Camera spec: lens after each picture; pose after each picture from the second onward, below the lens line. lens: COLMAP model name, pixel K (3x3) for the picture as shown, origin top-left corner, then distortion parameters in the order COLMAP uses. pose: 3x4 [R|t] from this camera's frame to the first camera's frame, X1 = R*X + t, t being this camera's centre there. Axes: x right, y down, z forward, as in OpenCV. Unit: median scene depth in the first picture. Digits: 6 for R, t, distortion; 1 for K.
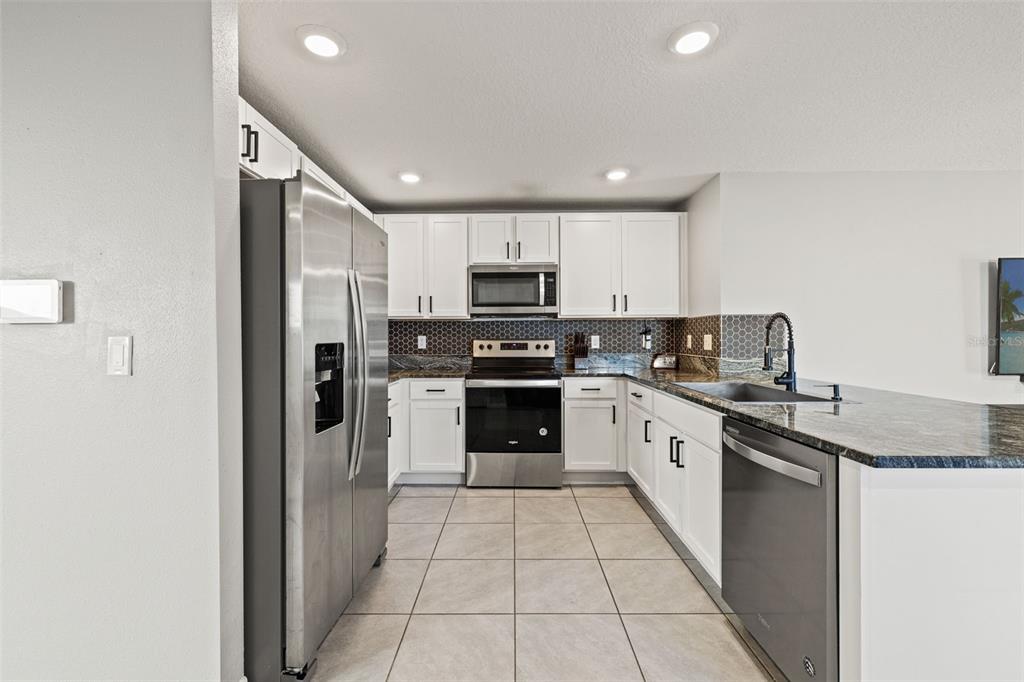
lens RADIAL K [[427.3, 0, 511.8], [0, 427.3, 338.2], [0, 0, 1]] dist [0.002055, 0.000265]
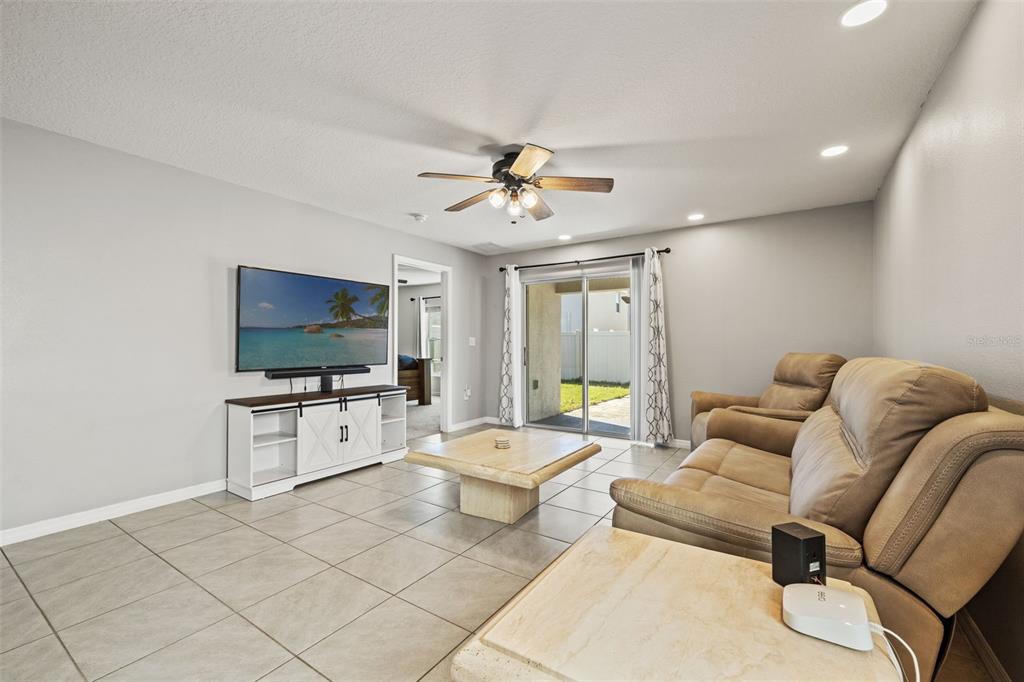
lens RADIAL K [[427.3, 0, 511.8], [0, 427.3, 338.2], [0, 0, 1]] dist [0.002055, 0.000265]
pose [[0.547279, 0.017487, 0.836767, 0.516800], [-0.001485, 0.999800, -0.019922, 0.017764], [-0.836949, 0.009660, 0.547196, -0.156048]]
